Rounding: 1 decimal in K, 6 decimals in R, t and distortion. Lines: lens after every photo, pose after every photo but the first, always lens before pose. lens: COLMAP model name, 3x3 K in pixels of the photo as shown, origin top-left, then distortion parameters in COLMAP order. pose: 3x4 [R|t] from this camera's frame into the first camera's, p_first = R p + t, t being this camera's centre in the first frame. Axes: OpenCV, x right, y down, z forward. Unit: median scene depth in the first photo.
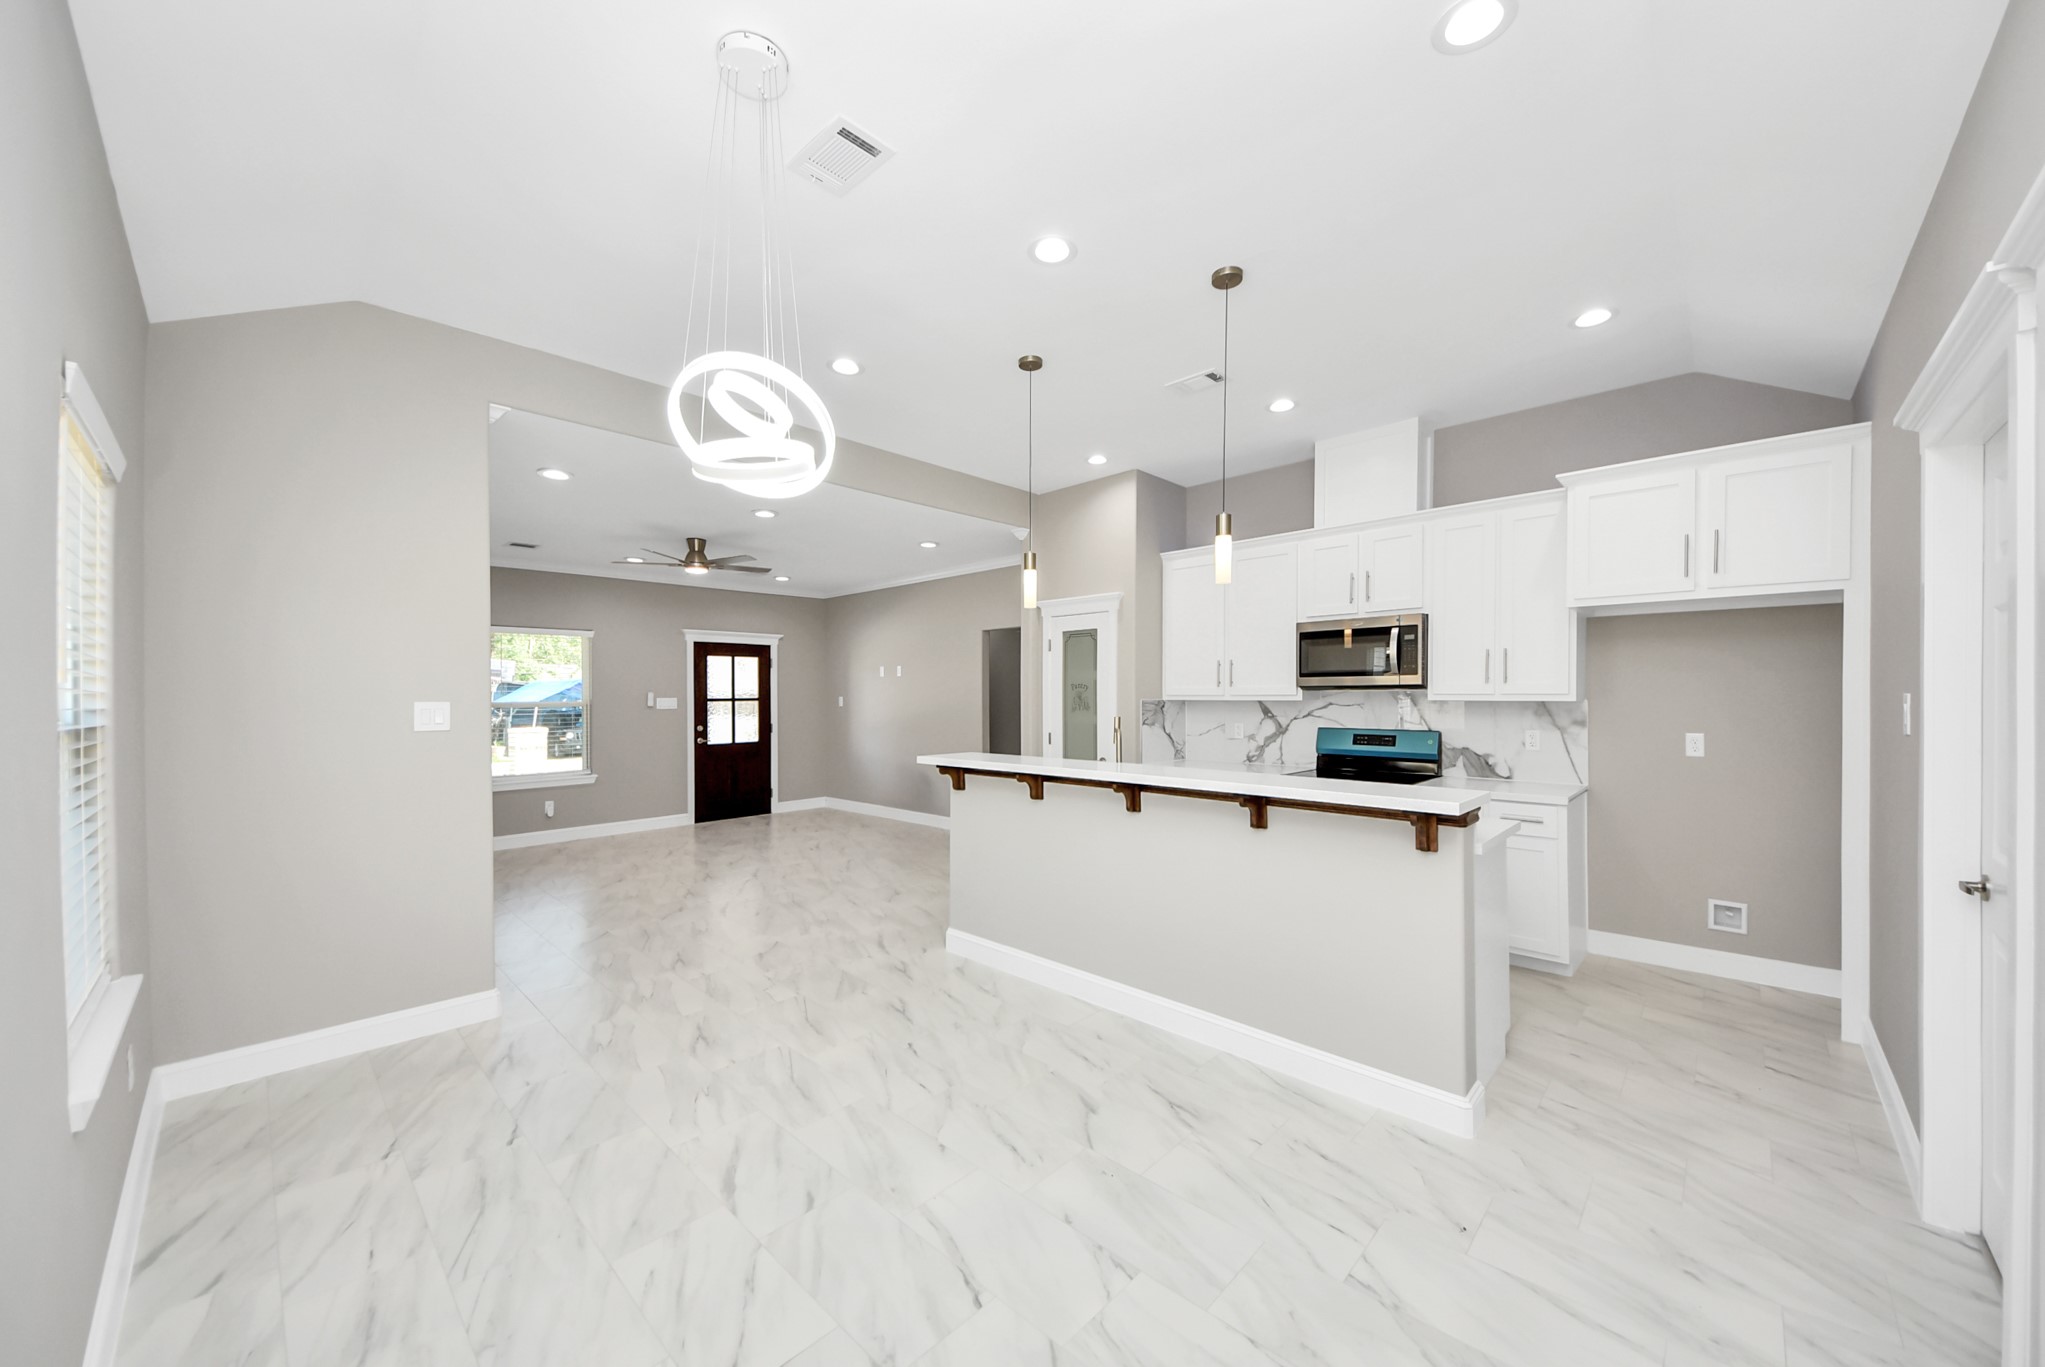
lens RADIAL K [[768.3, 0, 1053.9], [0, 768.3, 696.6], [0, 0, 1]] dist [0.001012, -0.000514]
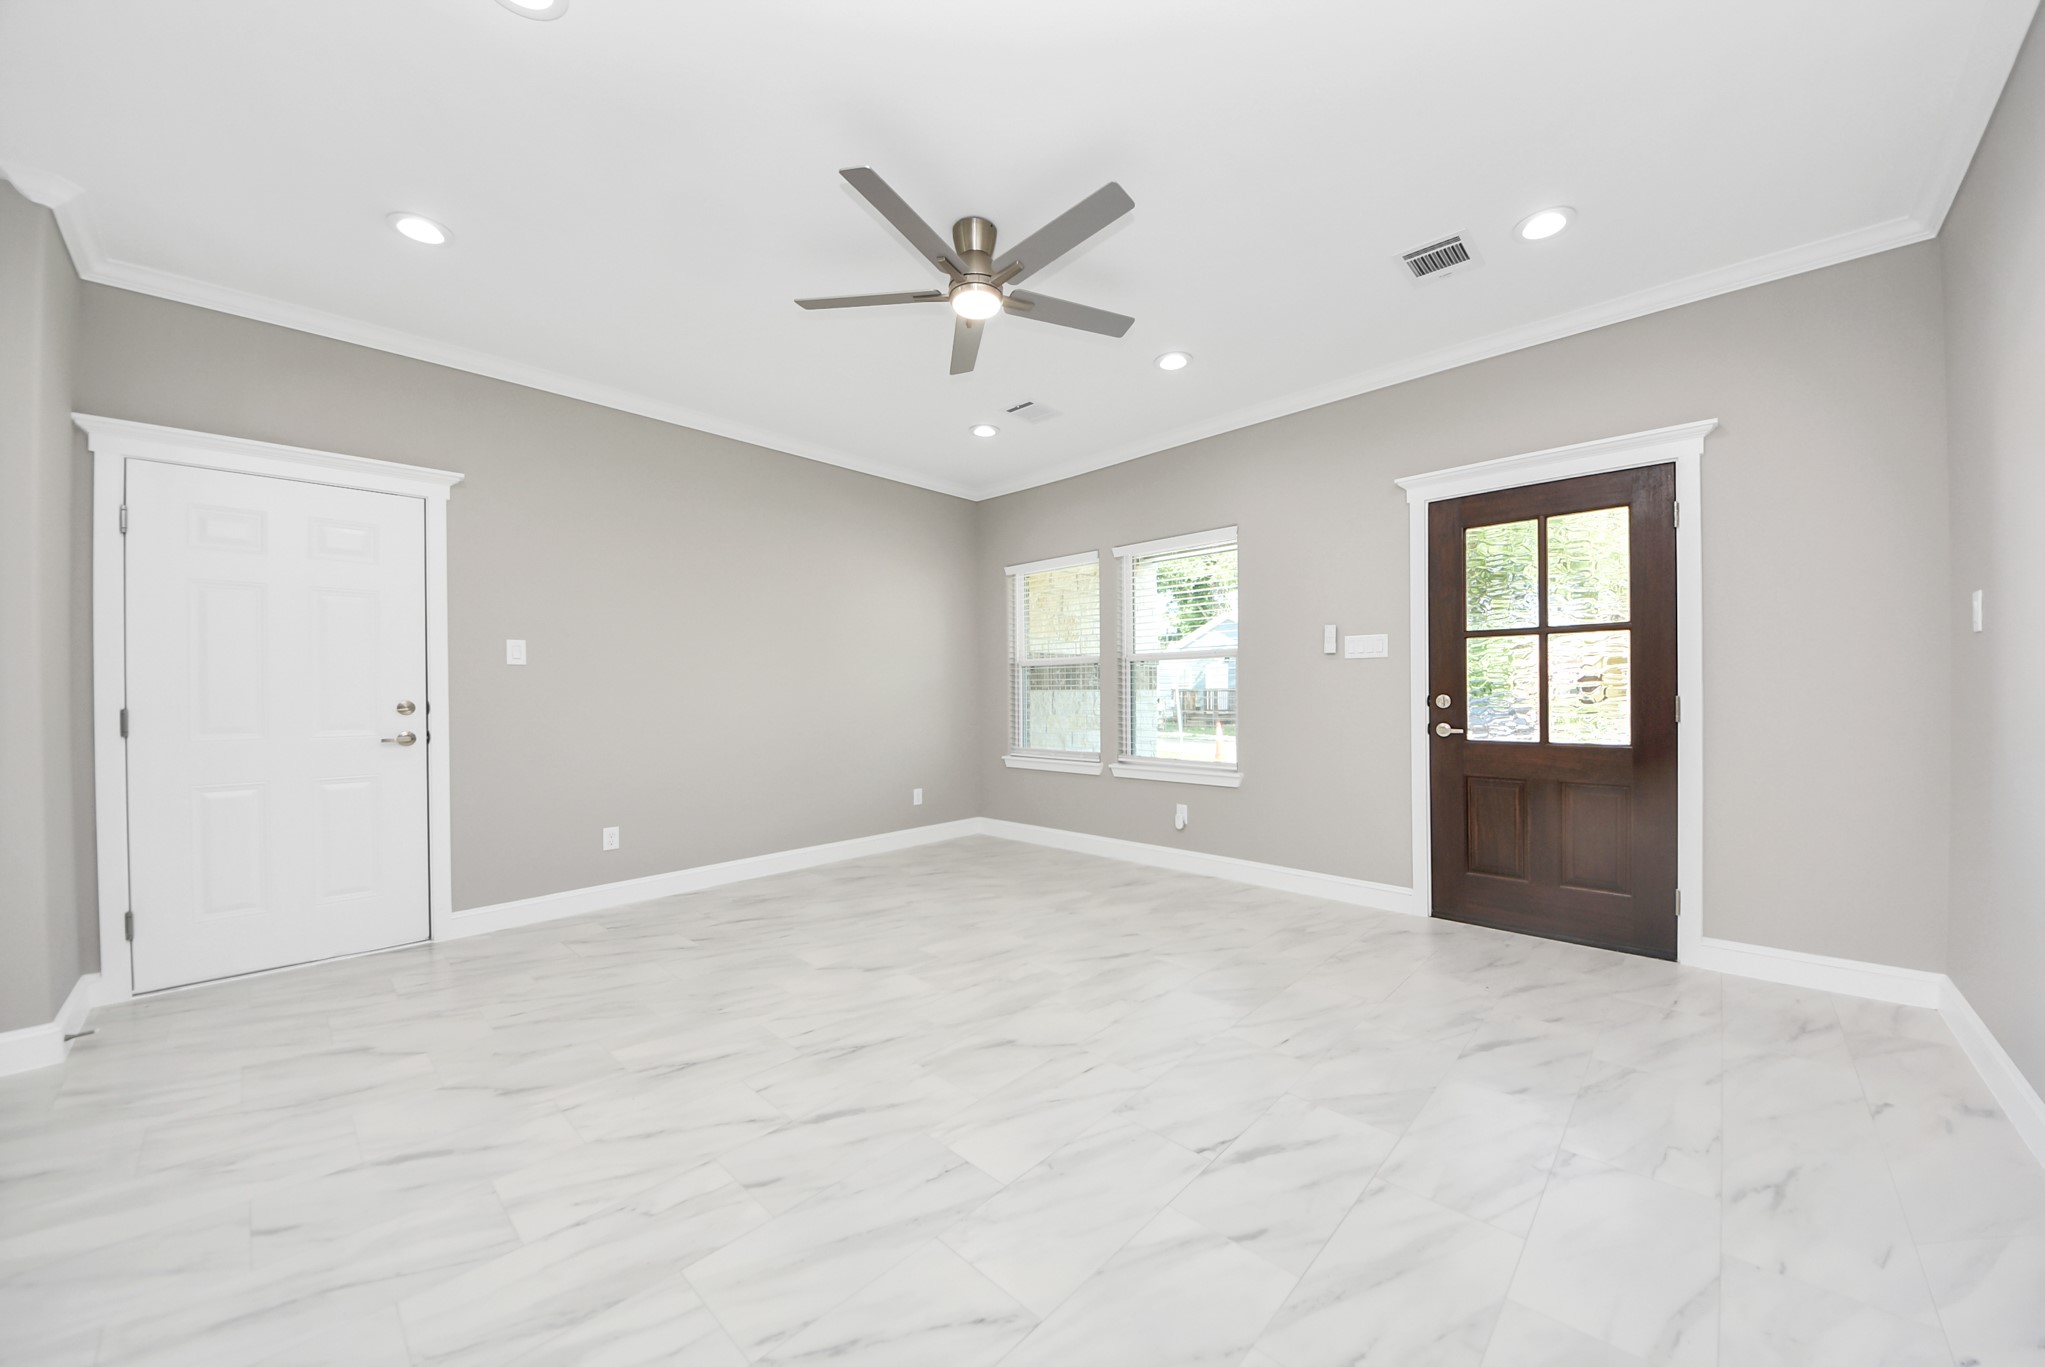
lens RADIAL K [[725.9, 0, 1036.1], [0, 725.9, 694.7], [0, 0, 1]] dist [0.028993, -0.012262]
pose [[-0.004886, 0.013826, -0.999892, -0.047441], [0.007908, 0.999874, 0.013787, 0.029963], [0.999957, -0.007840, -0.004995, 0.768267]]
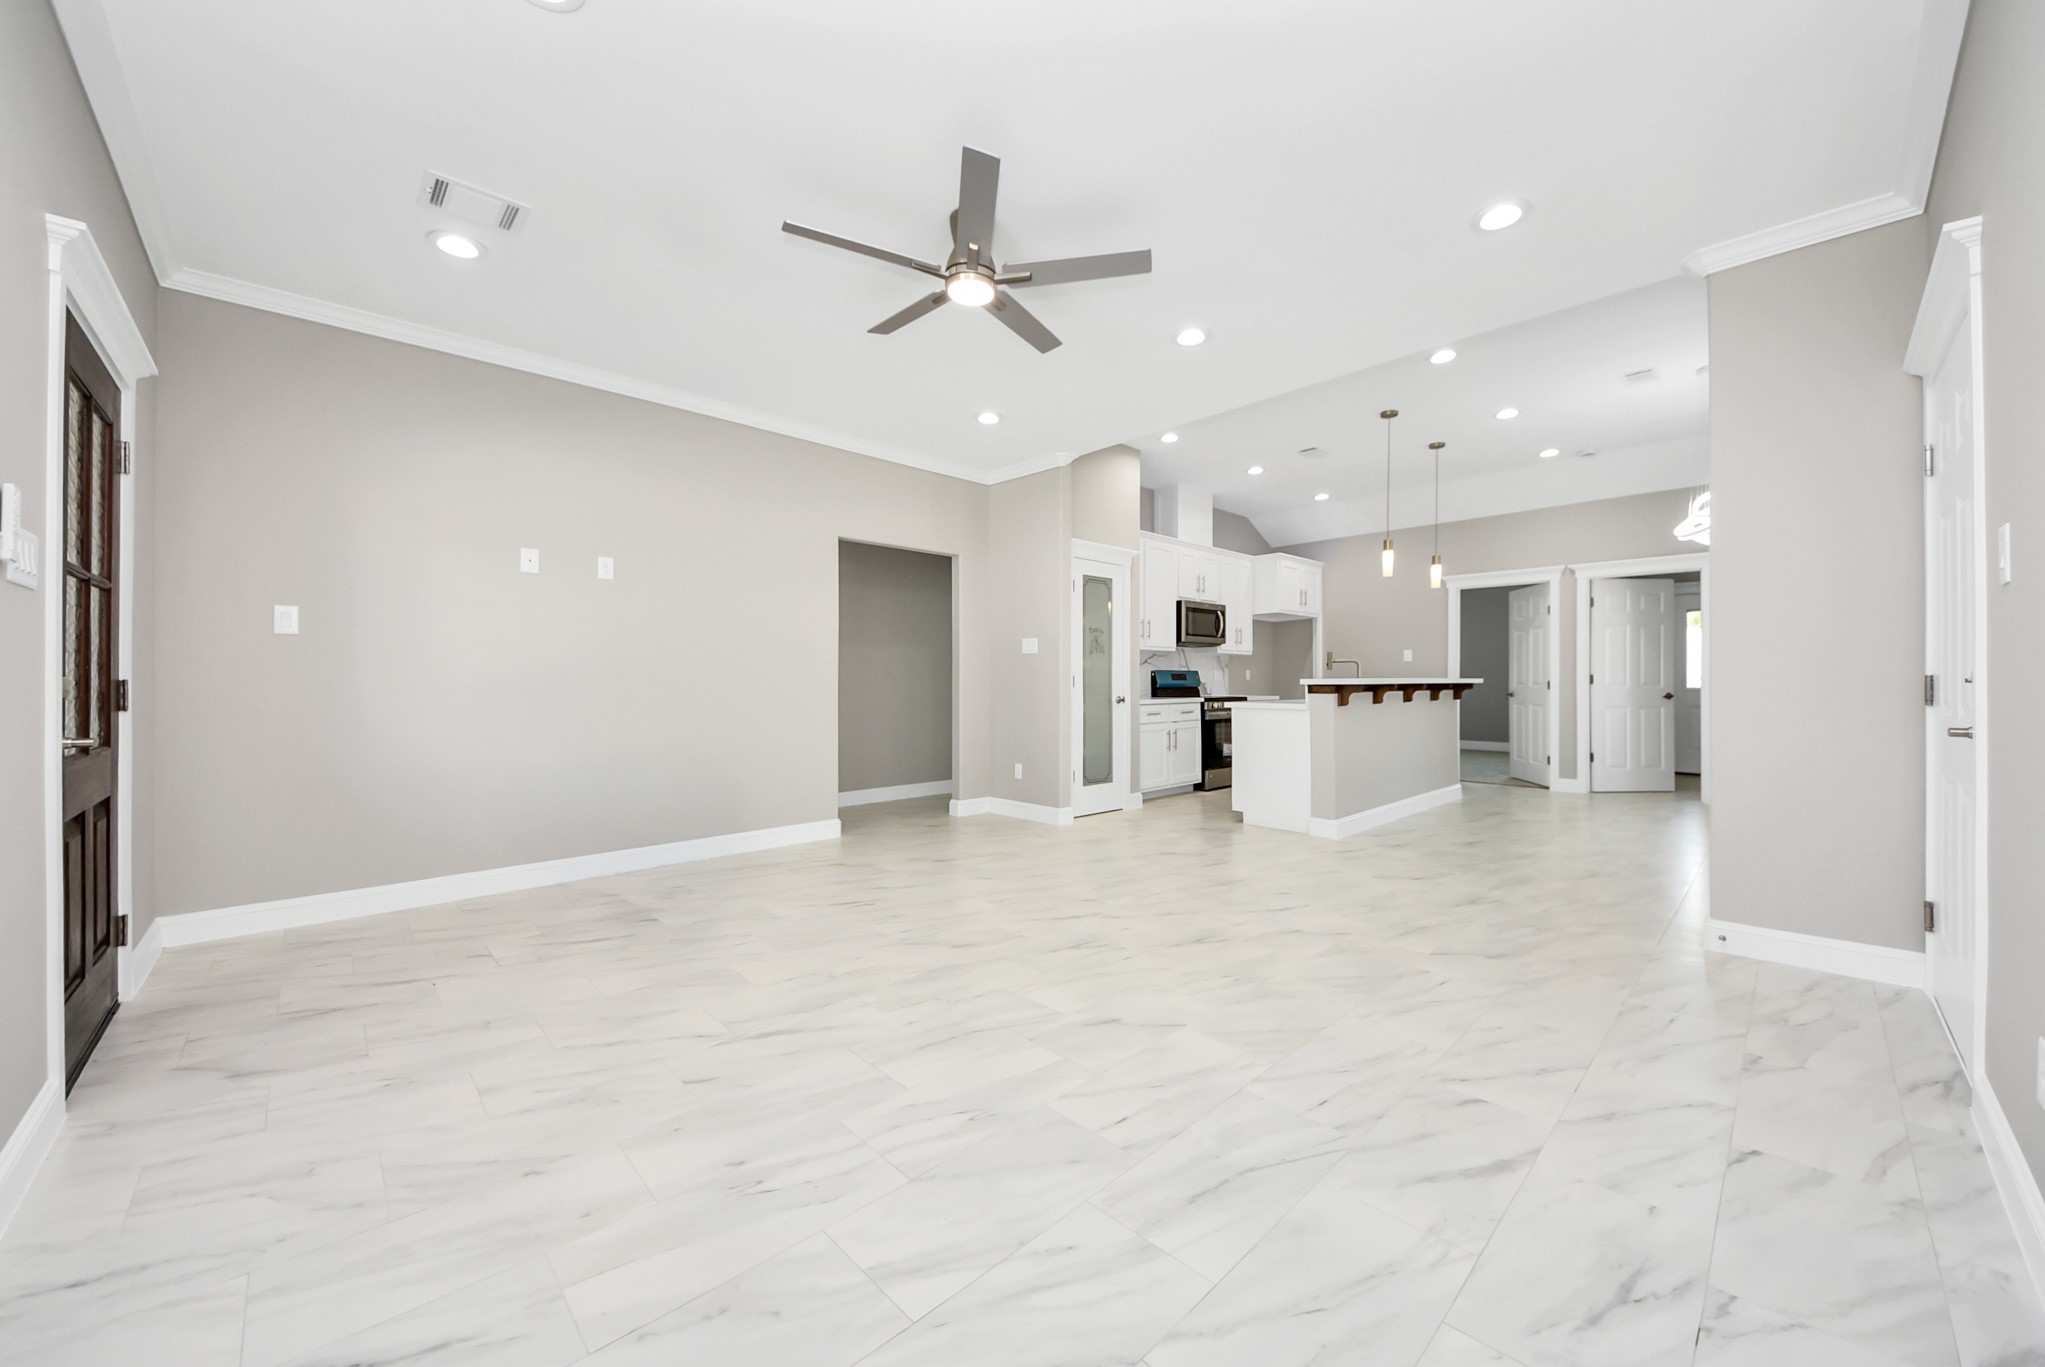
lens RADIAL K [[750.6, 0, 1033.8], [0, 750.6, 683.9], [0, 0, 1]] dist [0.028279, -0.000319]
pose [[0.049358, 0.005527, 0.998766, -0.660525], [0.005358, 0.999969, -0.005799, 0.043460], [-0.998767, 0.005638, 0.049327, 0.701831]]
